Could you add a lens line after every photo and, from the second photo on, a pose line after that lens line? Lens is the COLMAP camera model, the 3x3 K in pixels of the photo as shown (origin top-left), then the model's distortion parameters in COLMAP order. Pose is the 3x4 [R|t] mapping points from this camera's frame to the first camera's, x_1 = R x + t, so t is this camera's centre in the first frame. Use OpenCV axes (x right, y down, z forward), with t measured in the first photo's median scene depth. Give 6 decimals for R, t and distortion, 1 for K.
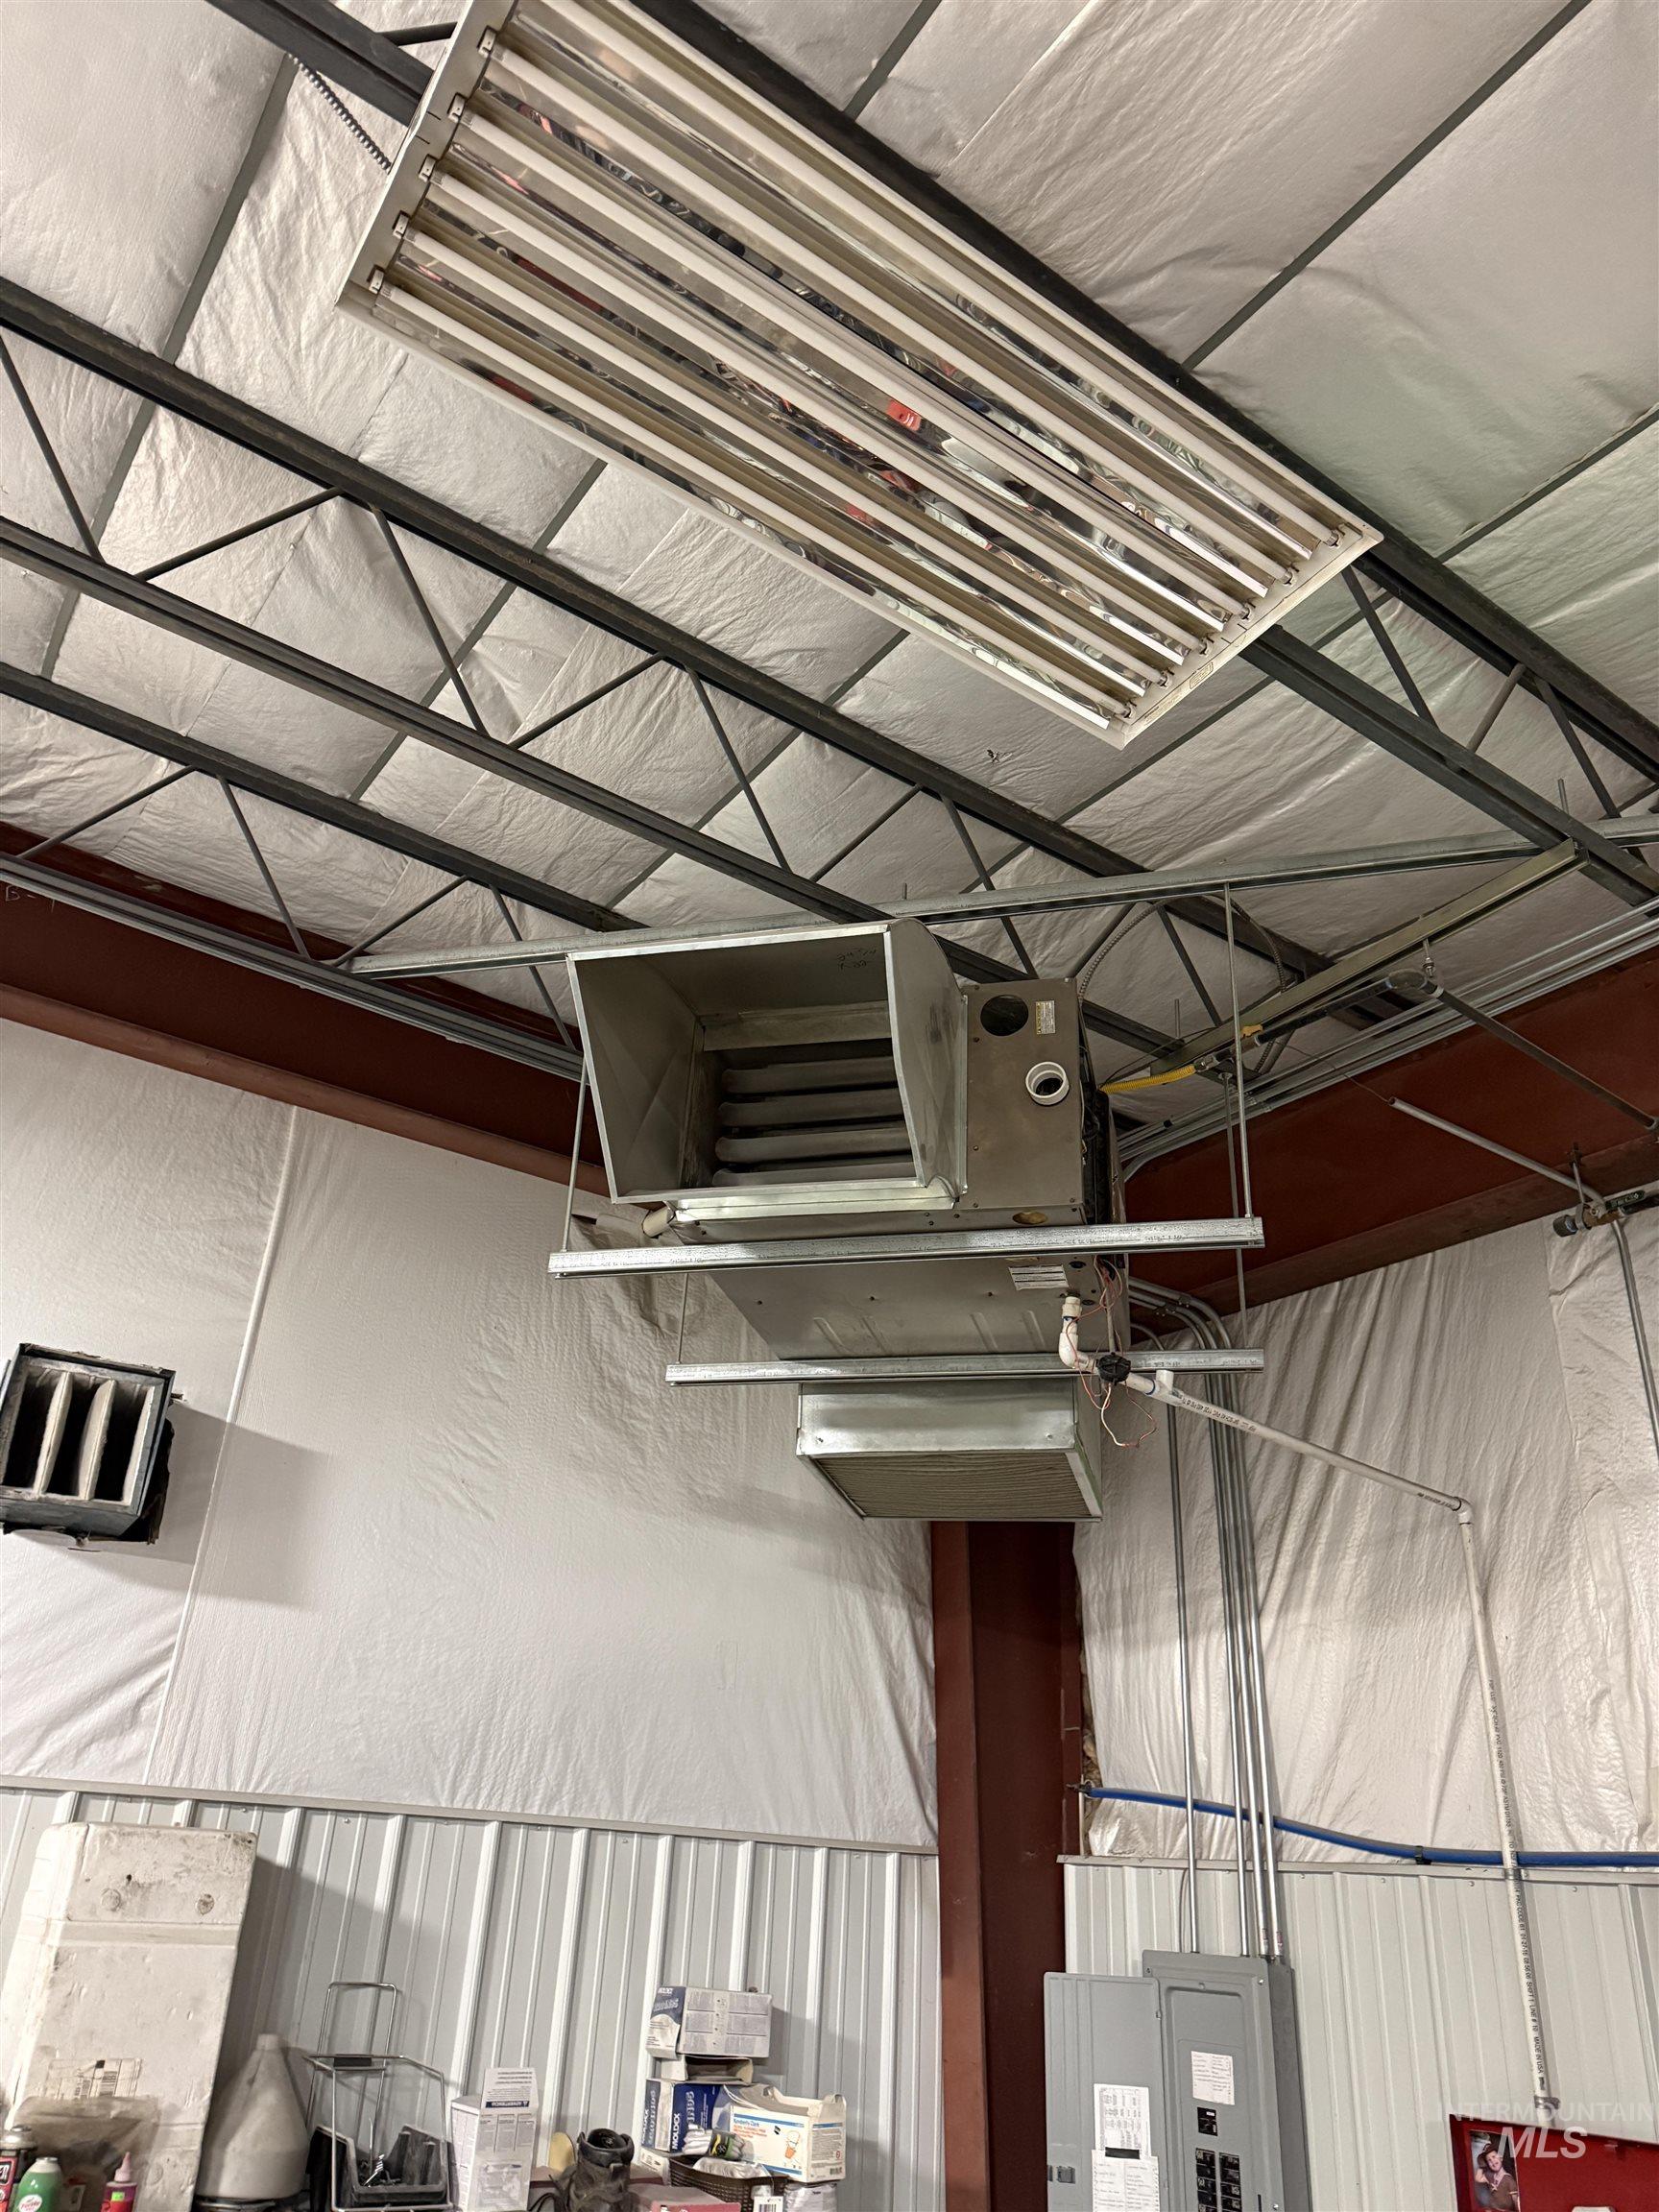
lens RADIAL K [[1574.1, 0, 830.0], [0, 1574.1, 1102.6], [0, 0, 1]] dist [0.002869, -0.000195]
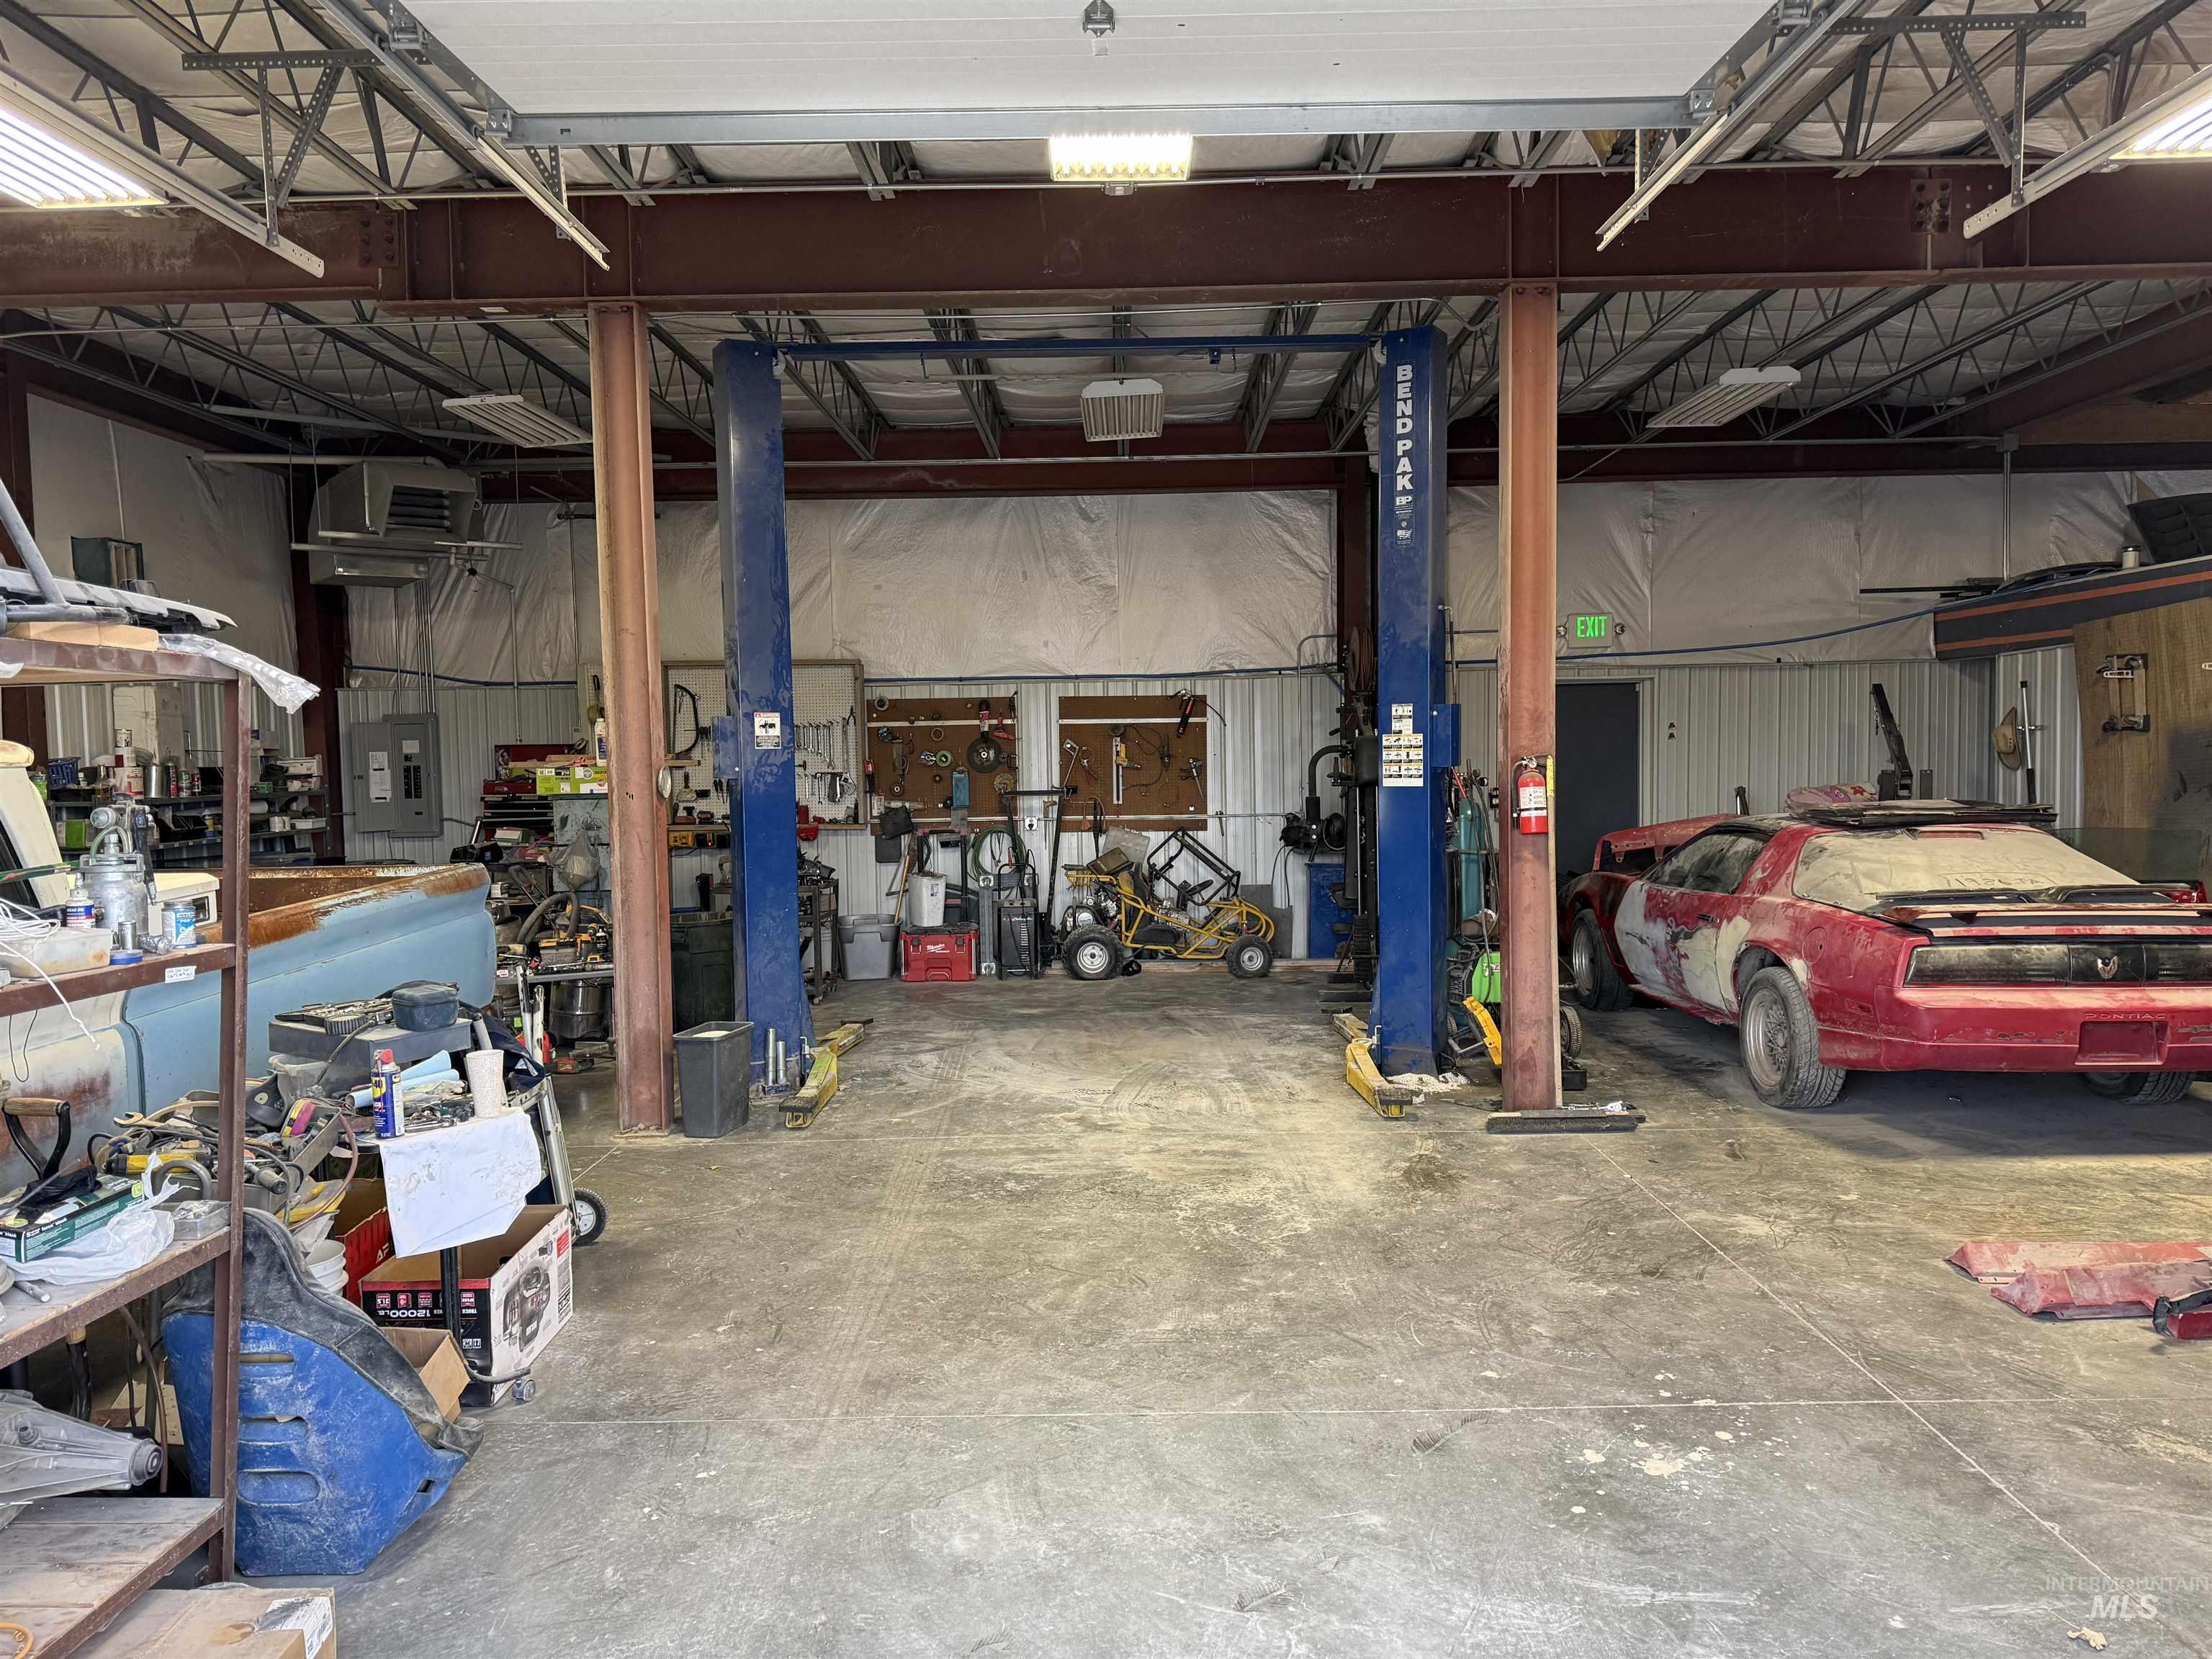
lens RADIAL K [[1574.1, 0, 1105.2], [0, 1574.1, 828.3], [0, 0, 1]] dist [0.002869, -0.000195]
pose [[0.579221, -0.103658, 0.808553, -1.575061], [-0.326863, 0.879119, 0.346858, -0.839559], [-0.746769, -0.465193, 0.475322, -1.709835]]
